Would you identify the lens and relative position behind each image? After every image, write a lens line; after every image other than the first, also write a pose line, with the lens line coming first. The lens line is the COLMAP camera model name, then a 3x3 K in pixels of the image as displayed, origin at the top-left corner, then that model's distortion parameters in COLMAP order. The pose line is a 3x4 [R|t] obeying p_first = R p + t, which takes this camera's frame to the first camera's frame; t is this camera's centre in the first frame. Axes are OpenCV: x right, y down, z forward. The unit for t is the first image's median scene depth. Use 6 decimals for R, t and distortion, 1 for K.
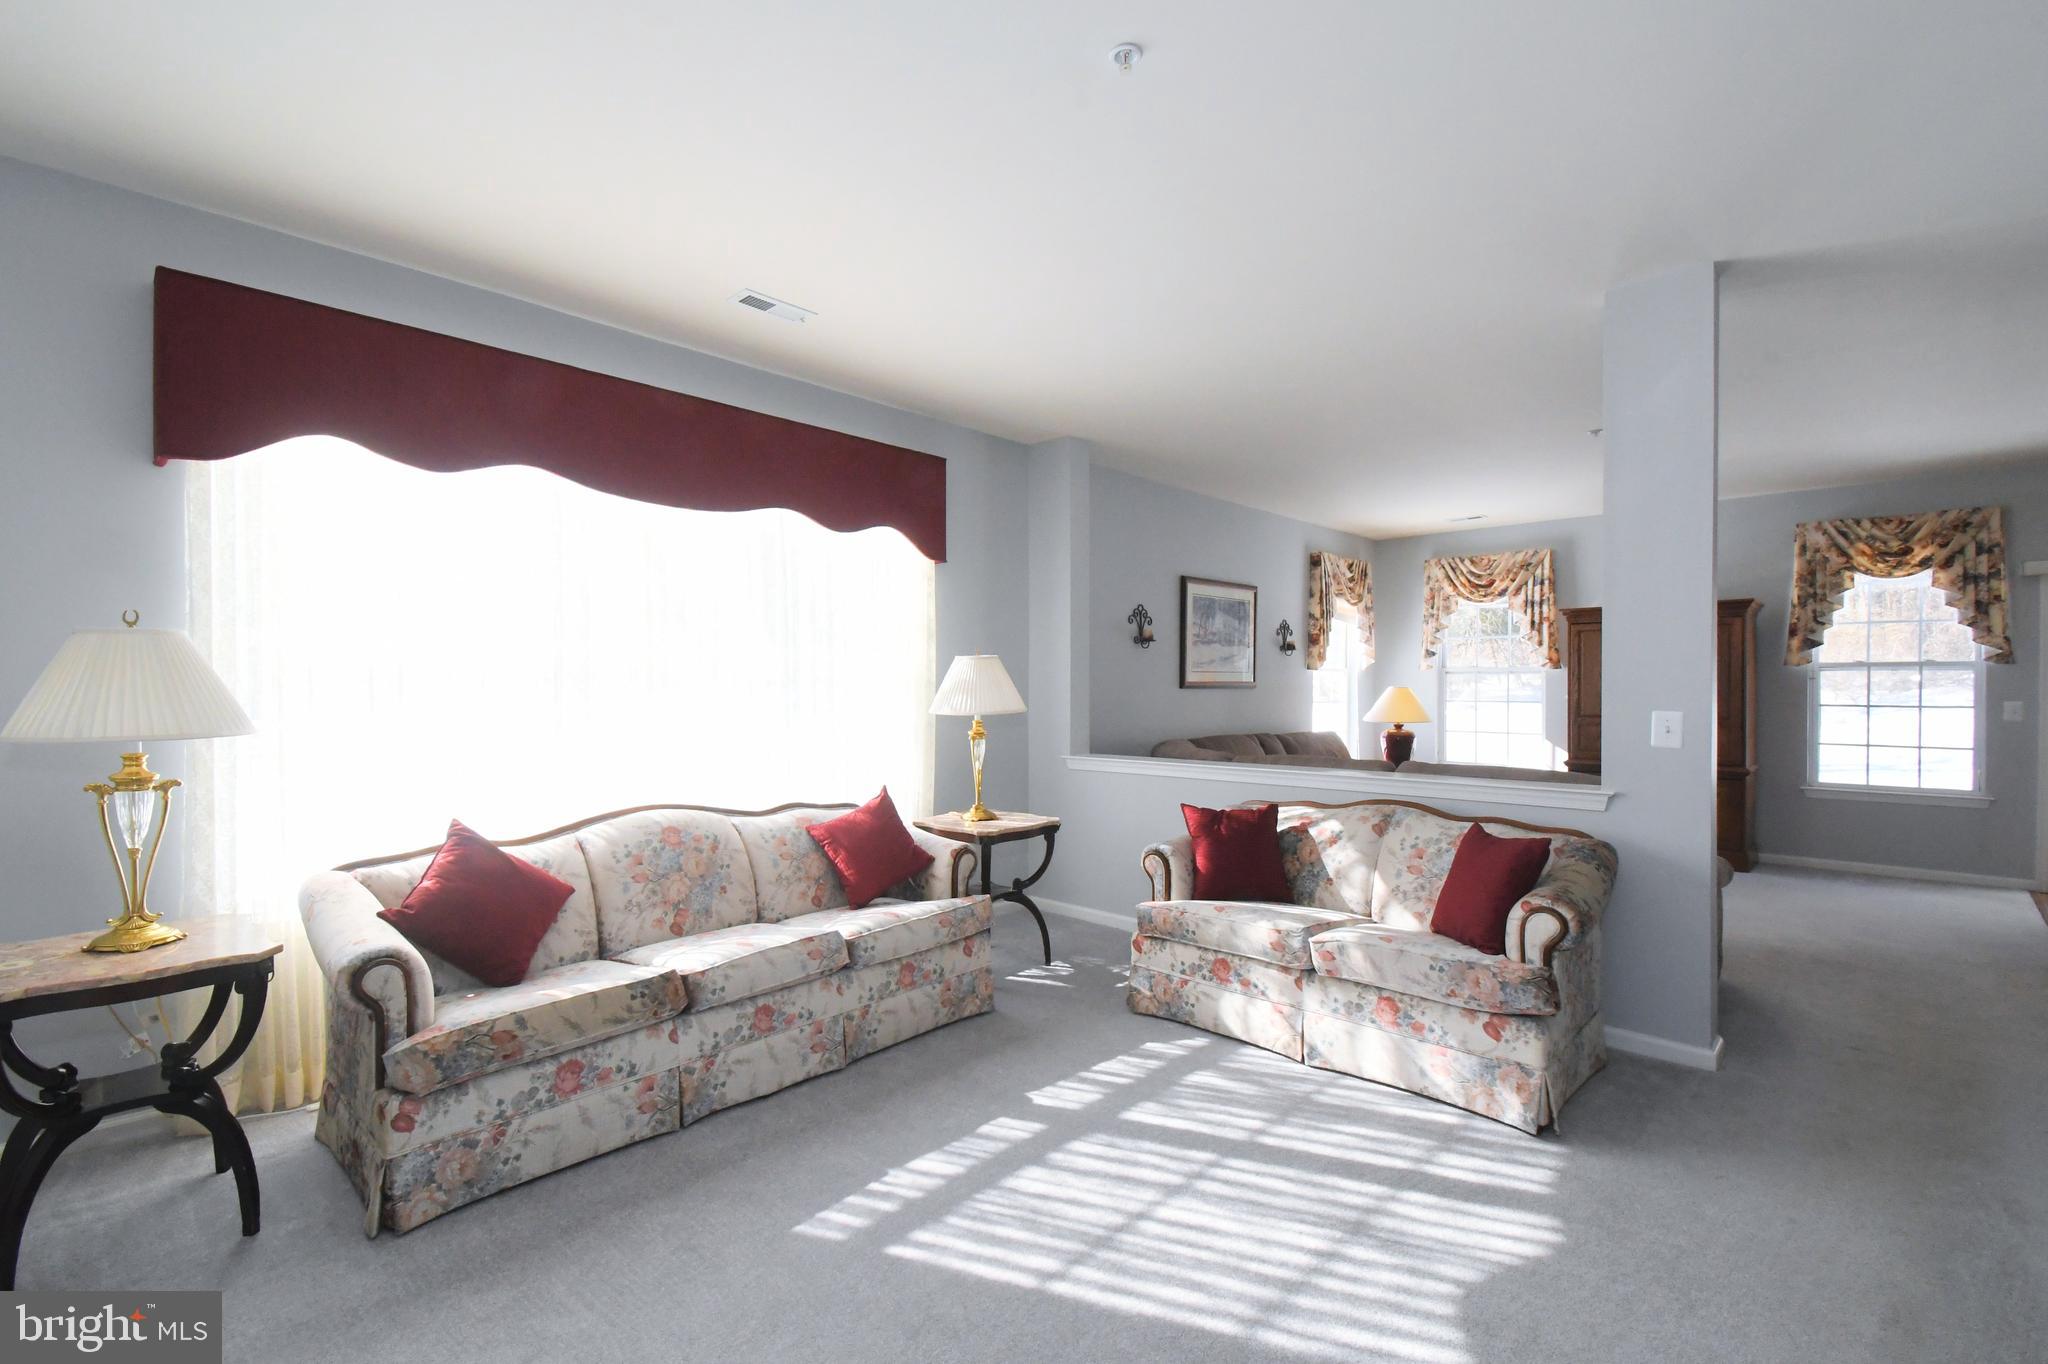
lens RADIAL K [[890.6, 0, 1001.1], [0, 890.6, 690.9], [0, 0, 1]] dist [0.050329, -0.030829]
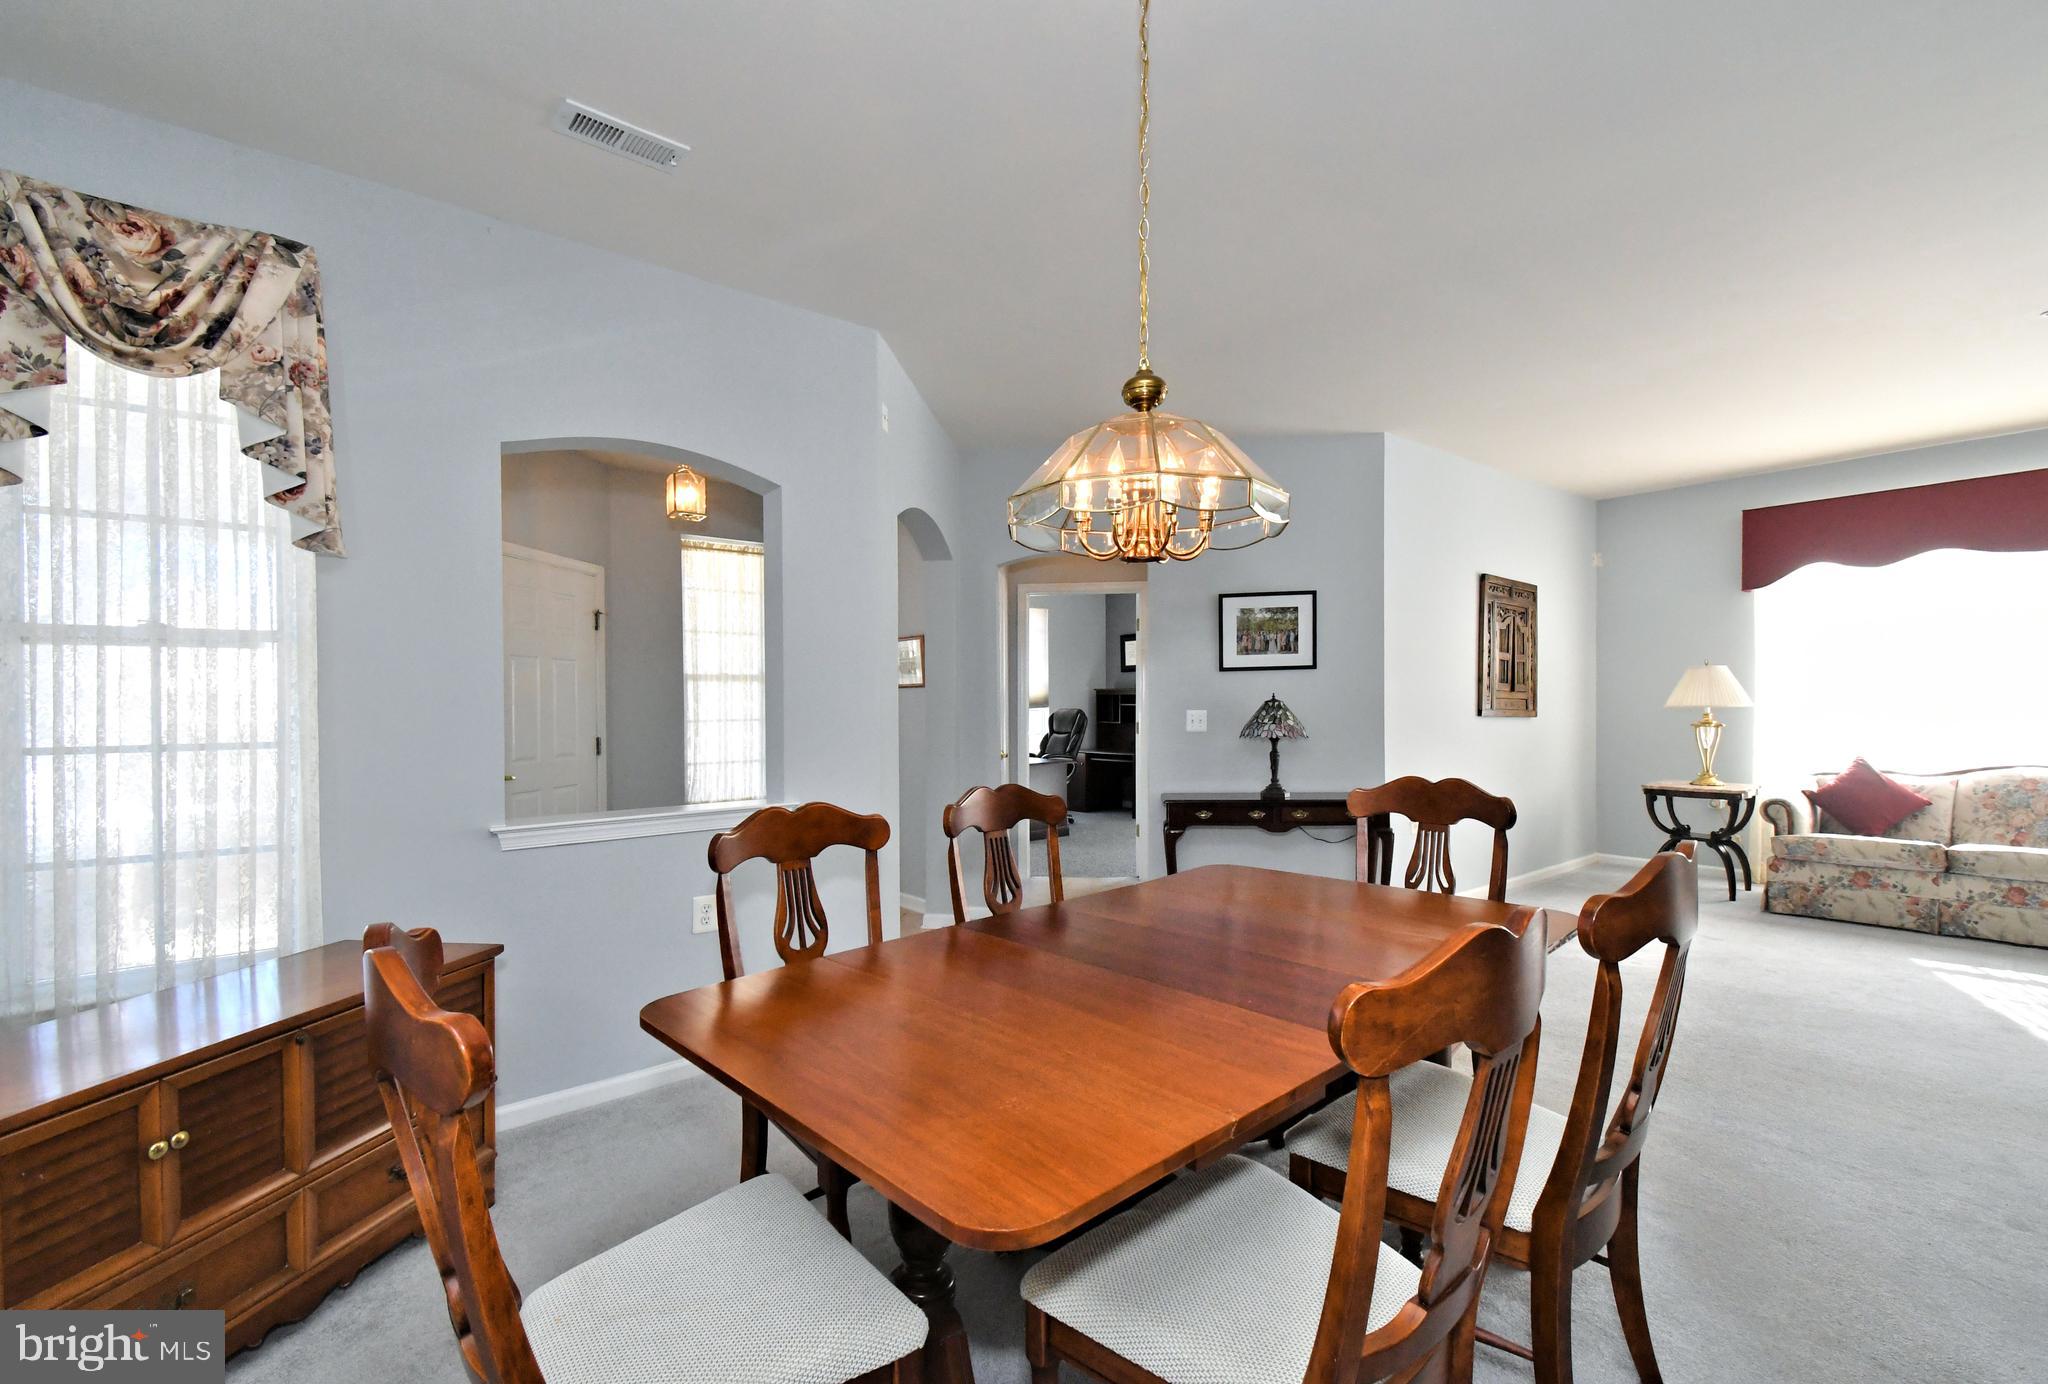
lens RADIAL K [[875.9, 0, 1031.5], [0, 875.9, 708.1], [0, 0, 1]] dist [0.027446, -0.019412]
pose [[-0.120171, 0.008686, -0.992715, 1.216782], [0.010055, 0.999921, 0.007532, 0.010104], [0.992702, -0.009076, -0.120248, -0.426254]]
